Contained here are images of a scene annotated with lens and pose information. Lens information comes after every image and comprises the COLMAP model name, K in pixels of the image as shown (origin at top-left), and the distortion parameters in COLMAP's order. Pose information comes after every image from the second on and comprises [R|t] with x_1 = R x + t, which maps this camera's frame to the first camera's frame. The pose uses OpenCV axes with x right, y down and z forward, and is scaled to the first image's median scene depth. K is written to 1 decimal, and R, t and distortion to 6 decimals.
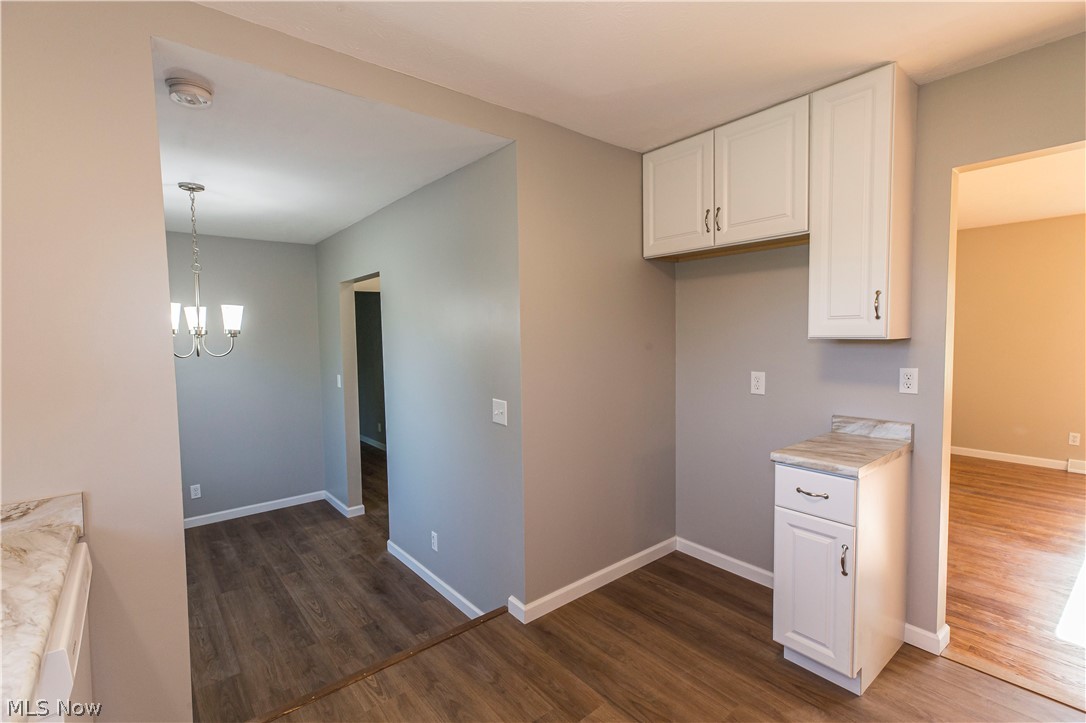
lens RADIAL K [[496.5, 0, 545.5], [0, 496.5, 358.8], [0, 0, 1]] dist [-0.000598, 0.000506]
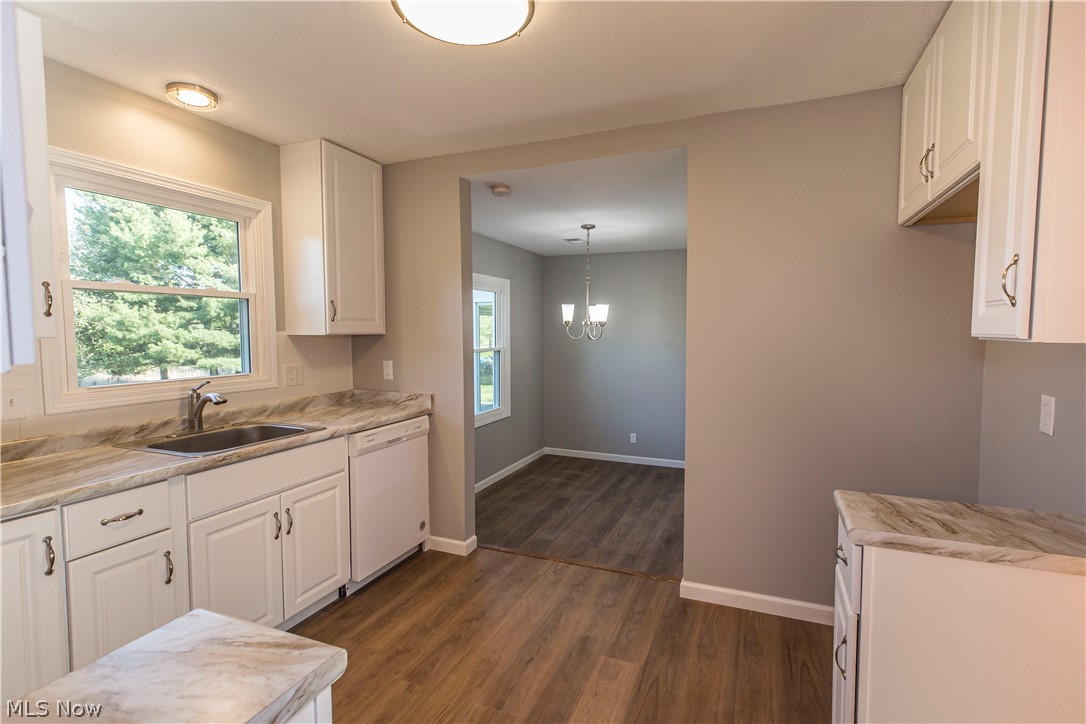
lens RADIAL K [[496.5, 0, 543.4], [0, 496.5, 356.2], [0, 0, 1]] dist [-0.000598, 0.000506]
pose [[0.482490, 0.071061, -0.873014, 0.606398], [-0.059511, 0.997060, 0.048268, -0.019225], [0.873877, 0.028665, 0.485301, 0.167753]]
